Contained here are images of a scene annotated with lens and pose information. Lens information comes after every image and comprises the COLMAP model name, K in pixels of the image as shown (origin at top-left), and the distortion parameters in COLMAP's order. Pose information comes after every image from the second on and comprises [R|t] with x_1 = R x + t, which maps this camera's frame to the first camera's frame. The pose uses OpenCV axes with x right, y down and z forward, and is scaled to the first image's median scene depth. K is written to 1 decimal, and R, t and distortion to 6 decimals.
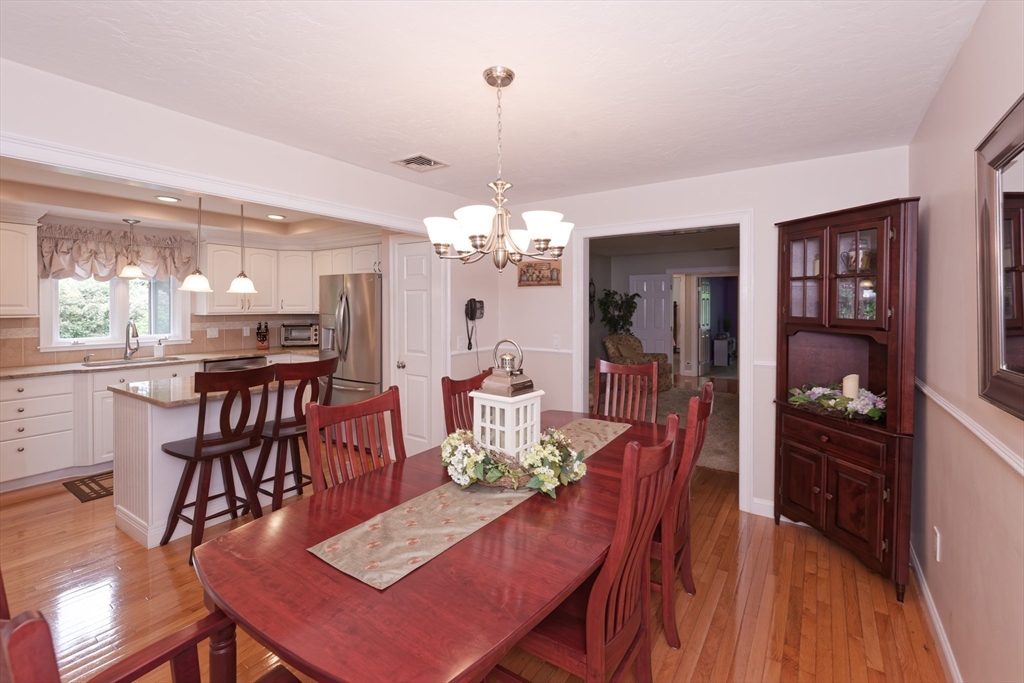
lens RADIAL K [[447.4, 0, 515.1], [0, 447.4, 308.9], [0, 0, 1]] dist [-0.000611, -0.000271]
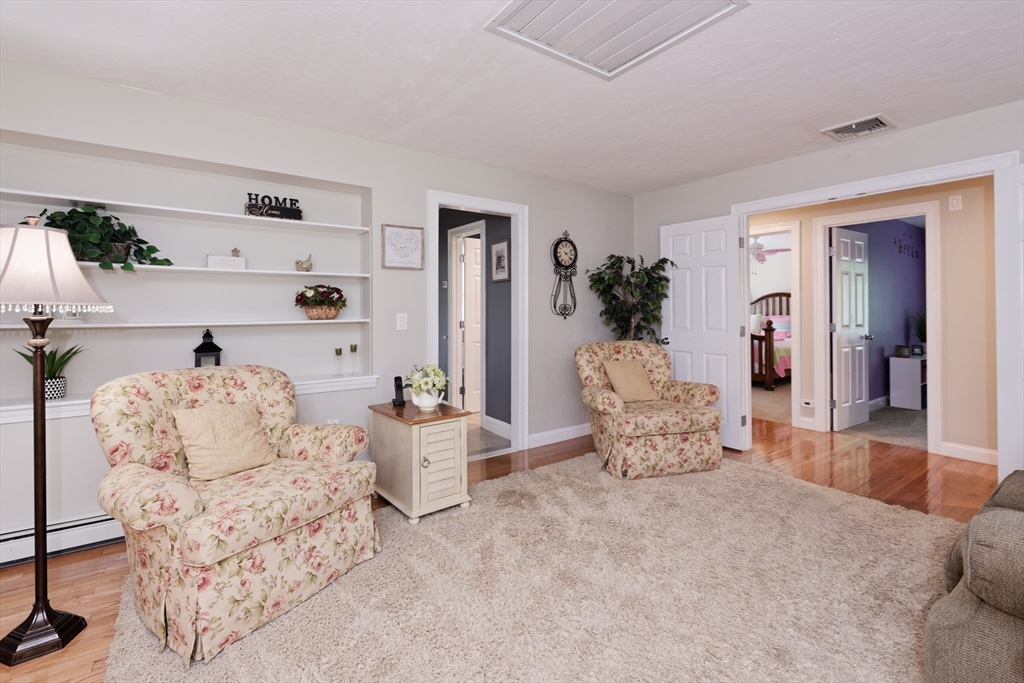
lens RADIAL K [[447.4, 0, 515.1], [0, 447.4, 308.9], [0, 0, 1]] dist [-0.000611, -0.000271]
pose [[0.937332, -0.002872, -0.348427, 0.257531], [-0.002518, 0.999884, -0.015016, 0.026391], [0.348429, 0.014952, 0.937216, 0.424892]]
